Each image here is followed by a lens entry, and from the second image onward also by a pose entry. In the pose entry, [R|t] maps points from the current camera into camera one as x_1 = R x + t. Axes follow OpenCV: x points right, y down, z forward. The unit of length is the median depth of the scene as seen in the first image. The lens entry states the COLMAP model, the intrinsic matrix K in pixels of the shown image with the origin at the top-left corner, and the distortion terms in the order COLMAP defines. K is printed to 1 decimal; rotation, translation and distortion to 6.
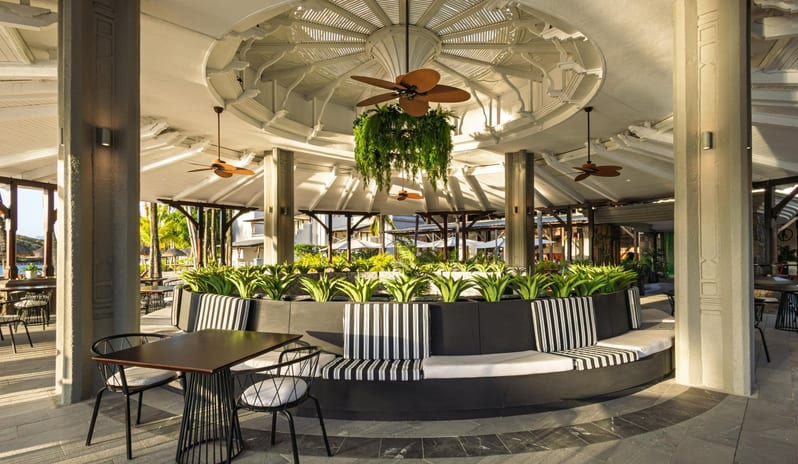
lens RADIAL K [[373.0, 0, 399.3], [0, 373.0, 250.5], [0, 0, 1]] dist [-0.001069, -0.000226]
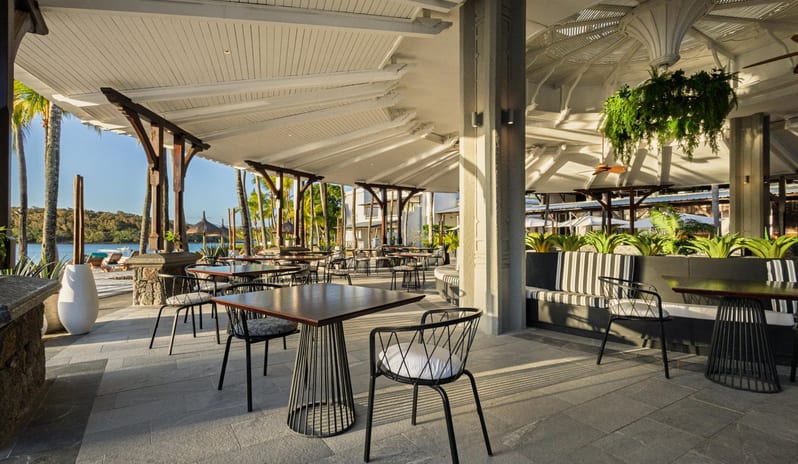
lens RADIAL K [[366.9, 0, 399.0], [0, 366.9, 232.0], [0, 0, 1]] dist [0.001369, 0.000119]
pose [[0.967921, -0.000903, -0.251254, -0.283717], [-0.000208, 0.999990, -0.004395, 0.023872], [0.251256, 0.004306, 0.967911, -0.078140]]
